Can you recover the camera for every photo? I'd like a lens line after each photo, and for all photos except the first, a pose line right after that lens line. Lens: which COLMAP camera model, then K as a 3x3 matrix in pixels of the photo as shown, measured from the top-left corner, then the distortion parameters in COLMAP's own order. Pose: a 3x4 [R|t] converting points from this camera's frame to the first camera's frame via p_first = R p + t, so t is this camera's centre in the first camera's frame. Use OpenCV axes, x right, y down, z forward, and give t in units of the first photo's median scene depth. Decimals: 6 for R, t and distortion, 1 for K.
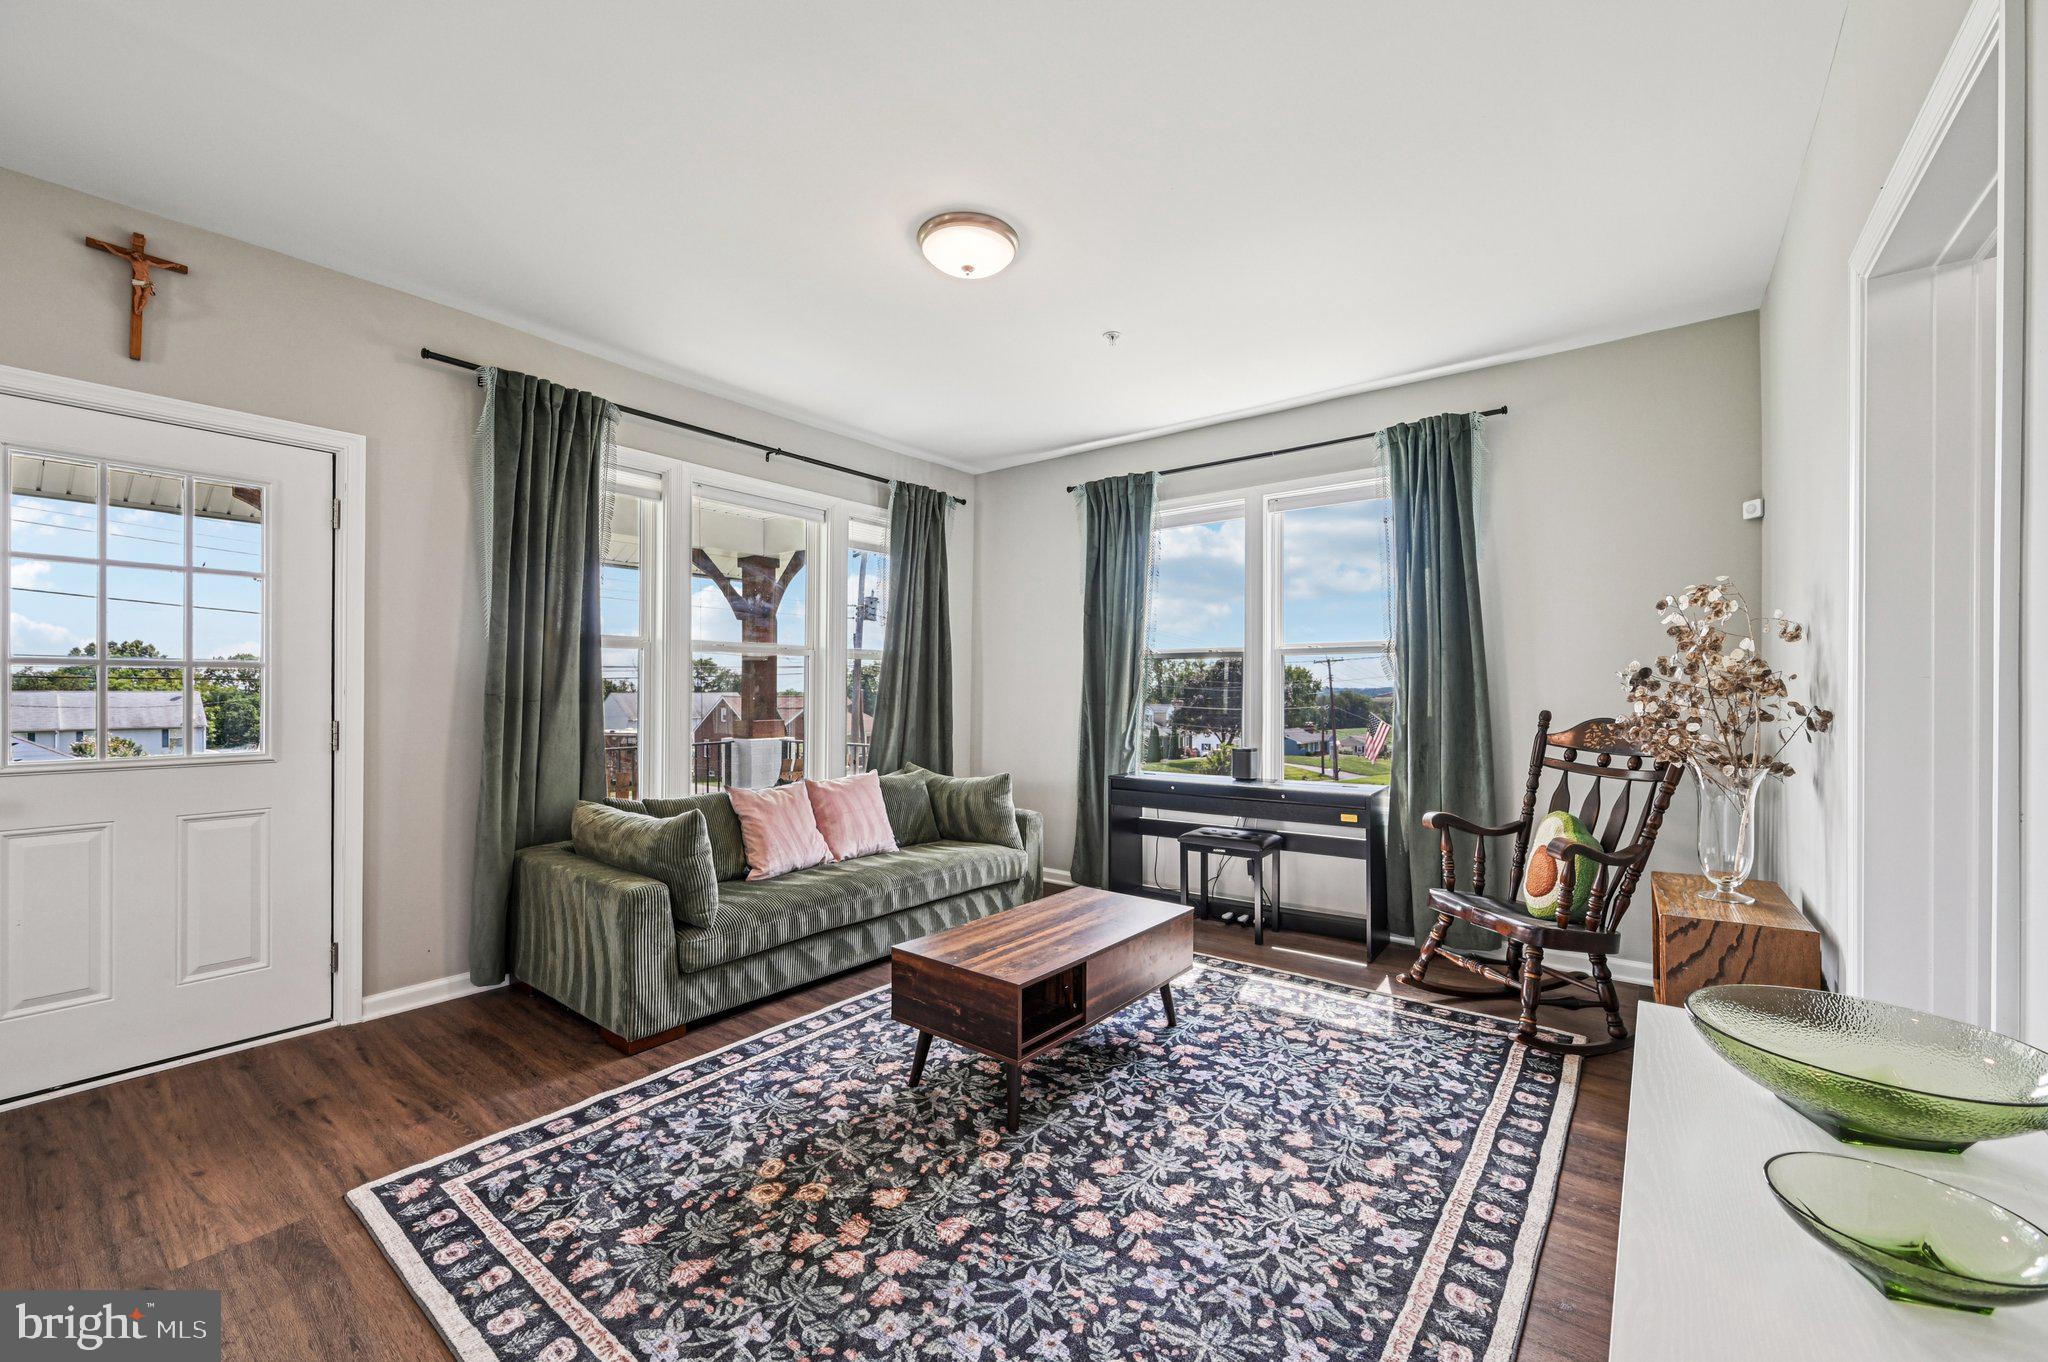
lens RADIAL K [[816.0, 0, 1024.9], [0, 816.0, 681.1], [0, 0, 1]] dist [-0.001707, -0.000216]
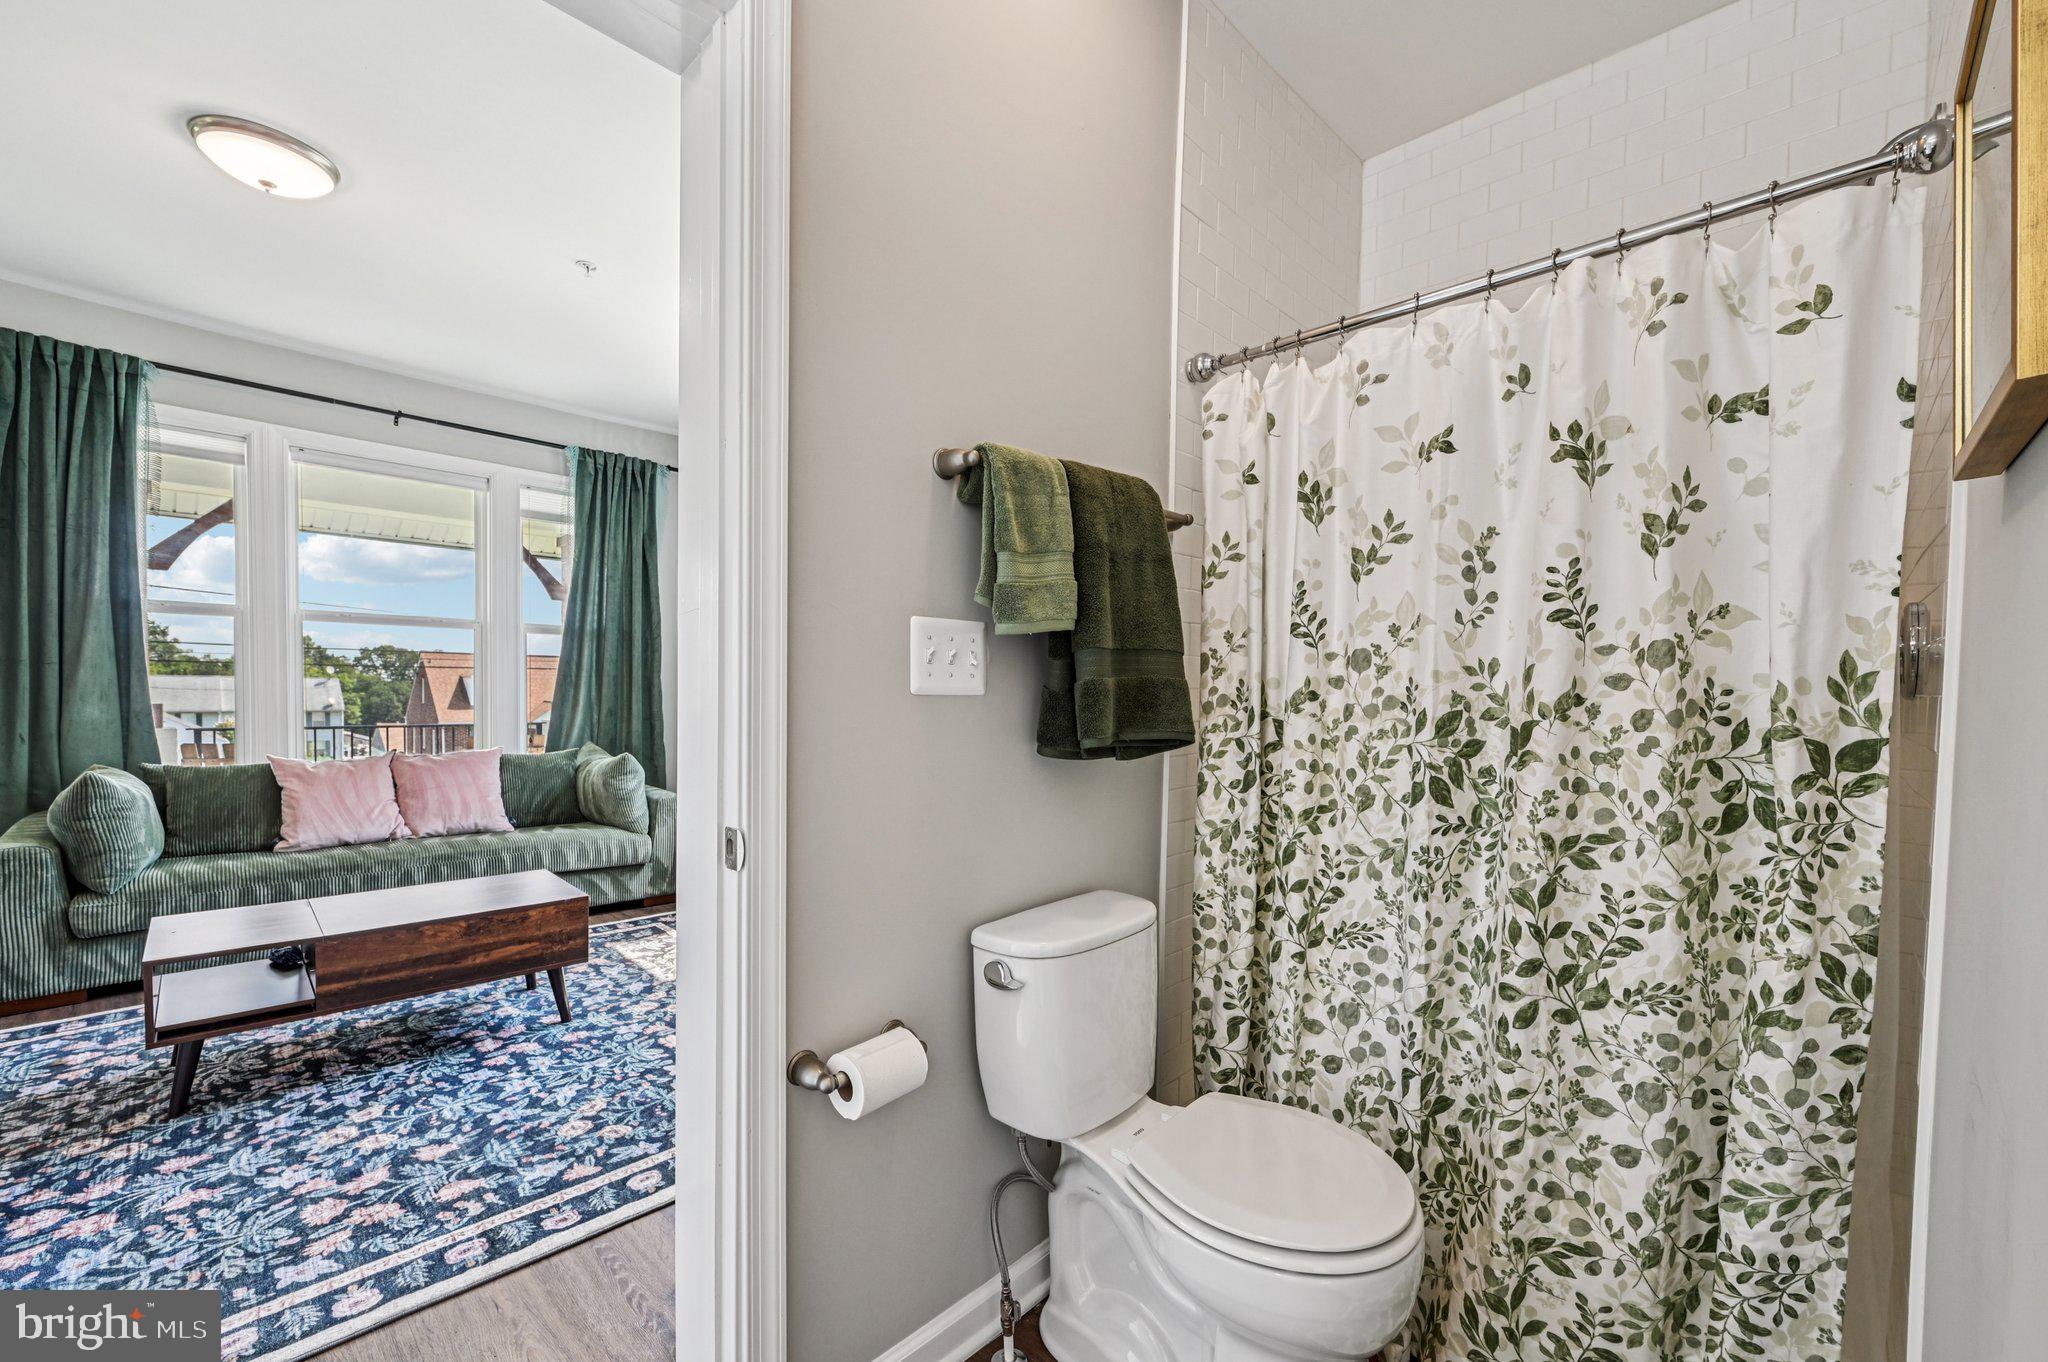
lens RADIAL K [[816.0, 0, 1121.0], [0, 816.0, 715.6], [0, 0, 1]] dist [-0.001707, -0.000216]
pose [[0.994340, 0.020095, -0.104323, 1.031937], [-0.016306, 0.999180, 0.037048, 0.038590], [0.104981, -0.035137, 0.993853, 0.190624]]
